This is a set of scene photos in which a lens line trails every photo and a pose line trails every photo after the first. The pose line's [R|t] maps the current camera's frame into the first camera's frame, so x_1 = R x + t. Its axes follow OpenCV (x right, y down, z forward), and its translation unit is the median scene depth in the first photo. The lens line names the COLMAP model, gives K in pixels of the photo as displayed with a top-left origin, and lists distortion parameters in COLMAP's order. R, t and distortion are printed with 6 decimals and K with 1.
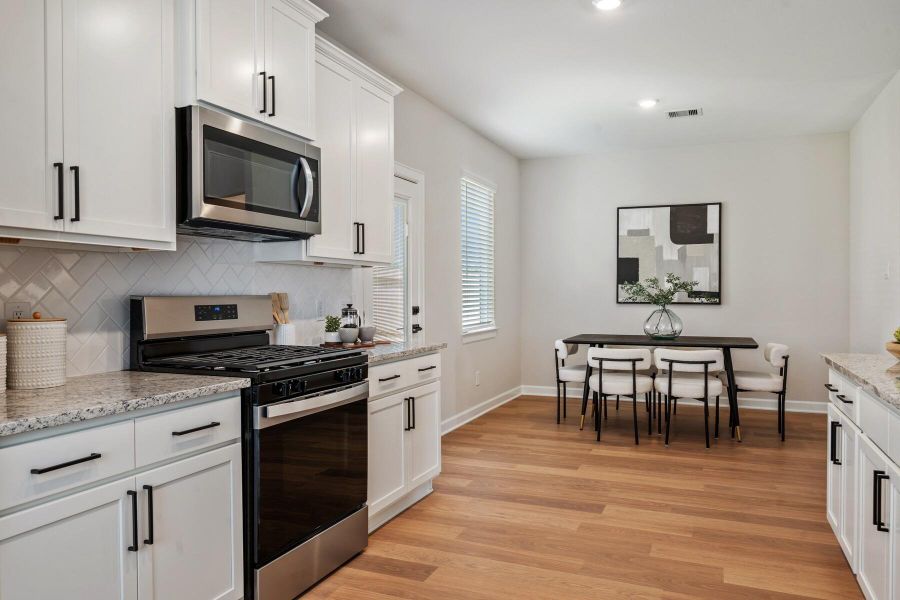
lens RADIAL K [[632.2, 0, 461.4], [0, 632.2, 298.4], [0, 0, 1]] dist [-0.001784, -0.001836]
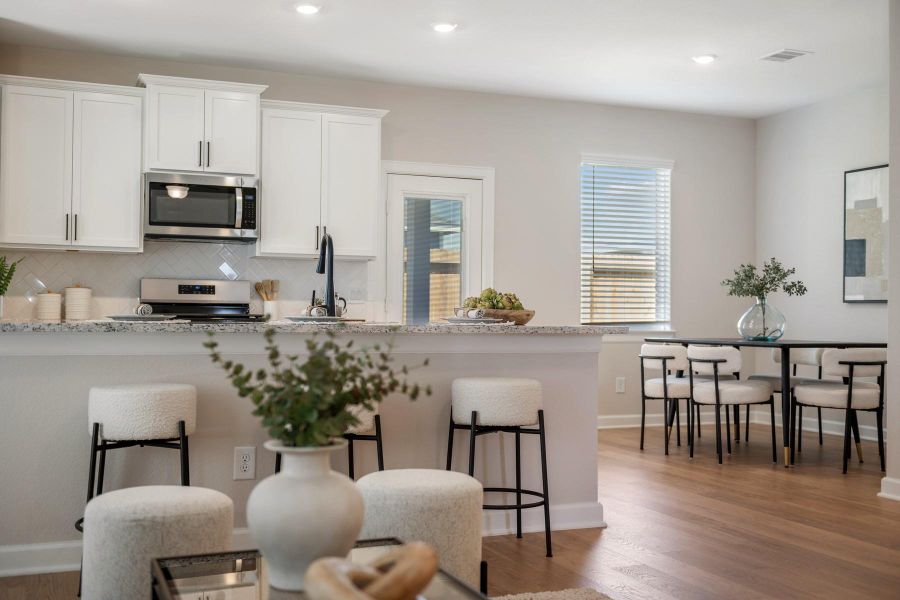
lens RADIAL K [[1012.2, 0, 450.0], [0, 1012.2, 300.0], [0, 0, 1]] dist [0.010636, -0.016036]
pose [[0.706900, -0.004237, -0.707301, 1.571166], [-0.016049, 0.999629, -0.022028, 0.078561], [0.707132, 0.026923, 0.706569, -0.303795]]
